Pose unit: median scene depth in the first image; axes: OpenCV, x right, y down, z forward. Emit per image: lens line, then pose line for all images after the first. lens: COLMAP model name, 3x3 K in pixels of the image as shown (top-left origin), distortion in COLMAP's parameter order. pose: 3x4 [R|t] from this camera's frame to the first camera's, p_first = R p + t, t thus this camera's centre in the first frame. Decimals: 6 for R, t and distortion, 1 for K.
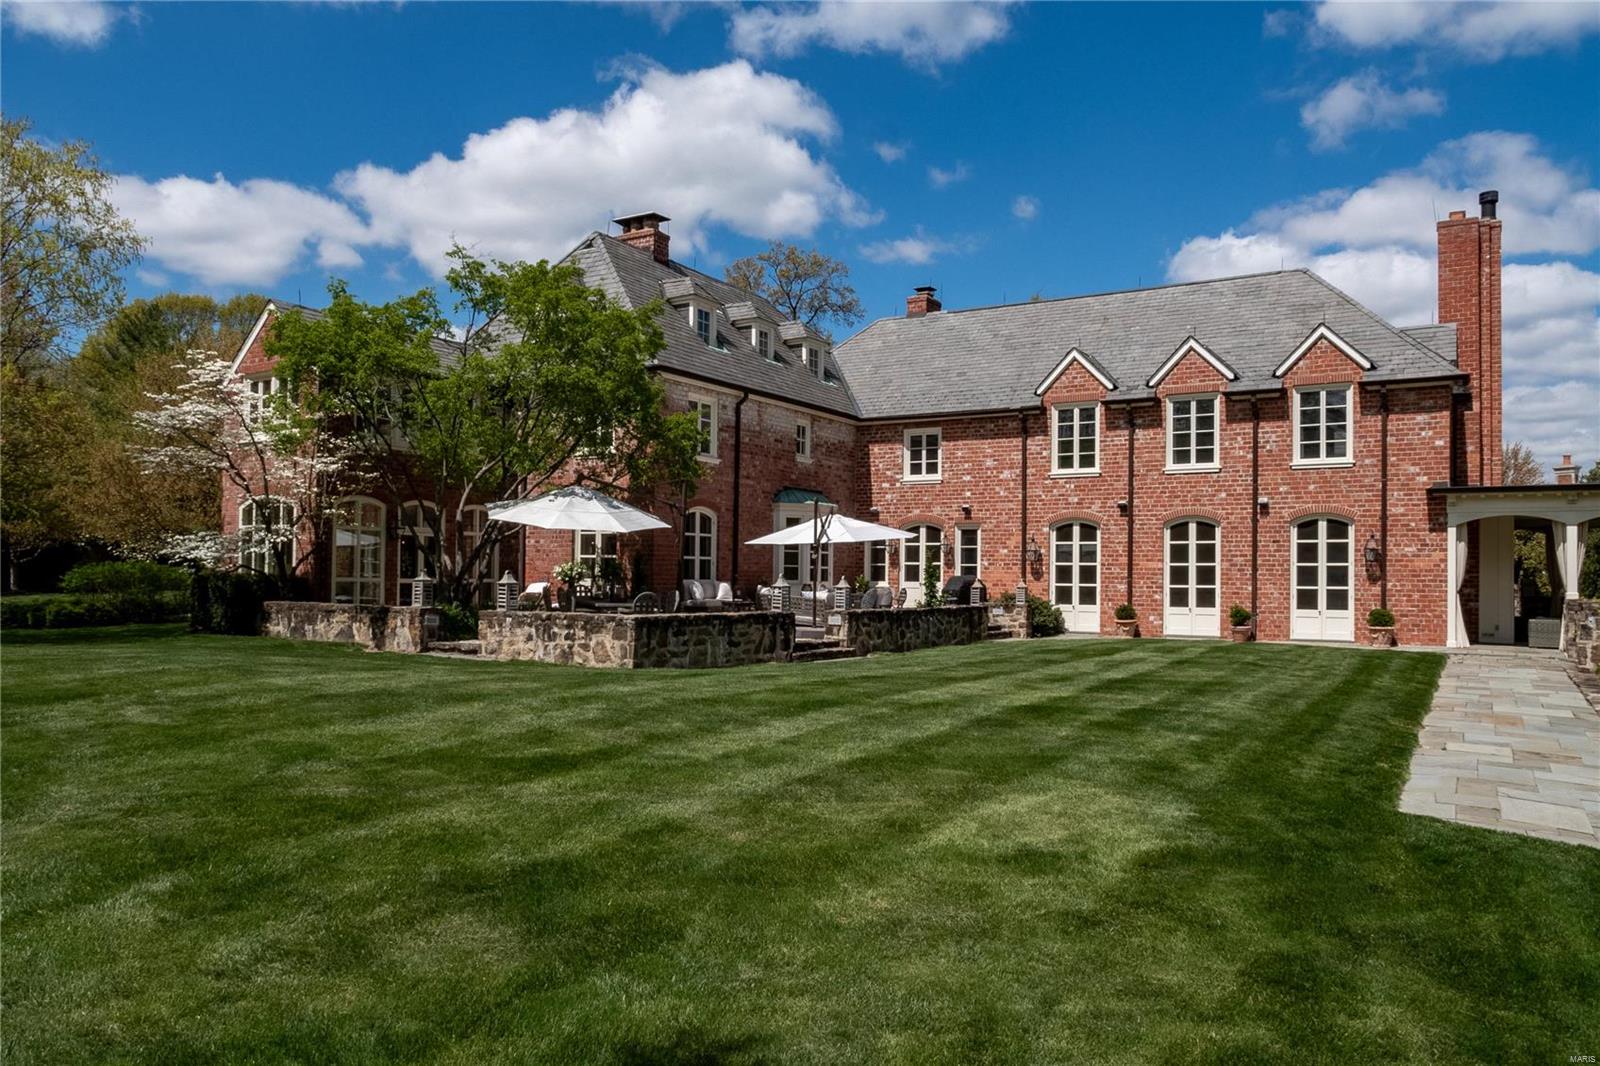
lens RADIAL K [[1085.7, 0, 800.0], [0, 1085.7, 533.0], [0, 0, 1]] dist [-0.009498, -0.002485]
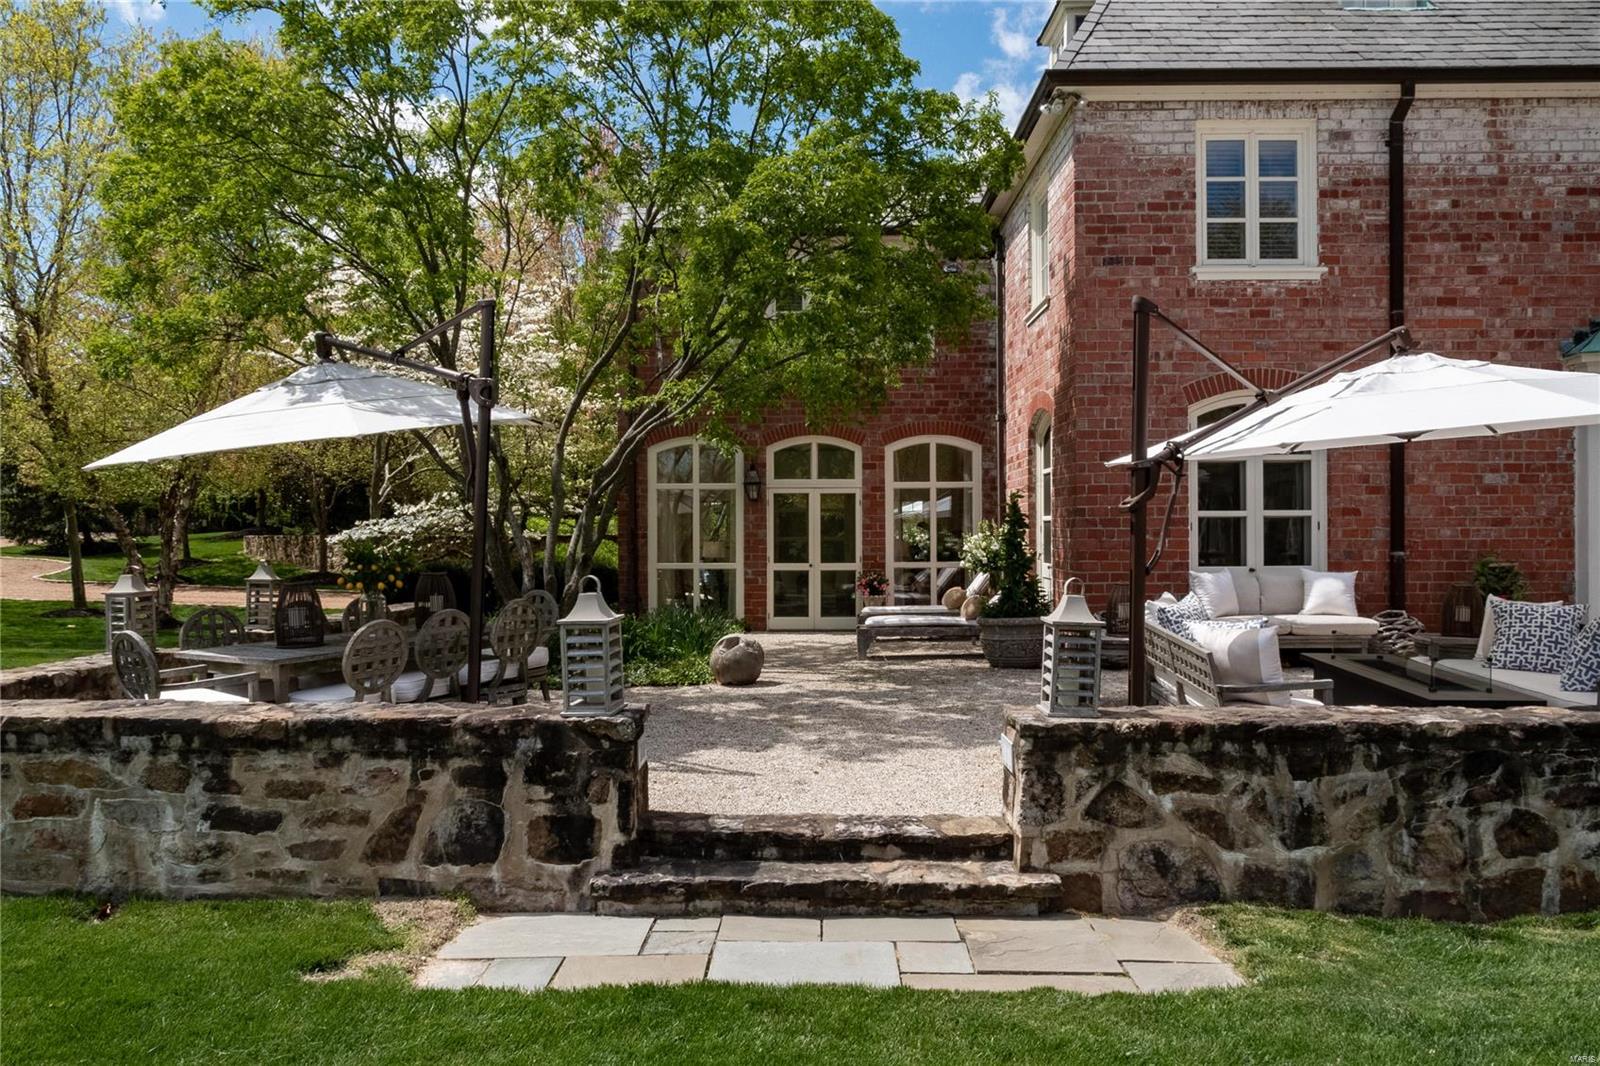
lens RADIAL K [[1085.7, 0, 800.0], [0, 1085.7, 533.0], [0, 0, 1]] dist [-0.009498, -0.002485]
pose [[0.515184, -0.019165, -0.856865, 0.165352], [0.047347, 0.998860, 0.006126, 0.018709], [0.855771, -0.043726, 0.515504, 0.606204]]
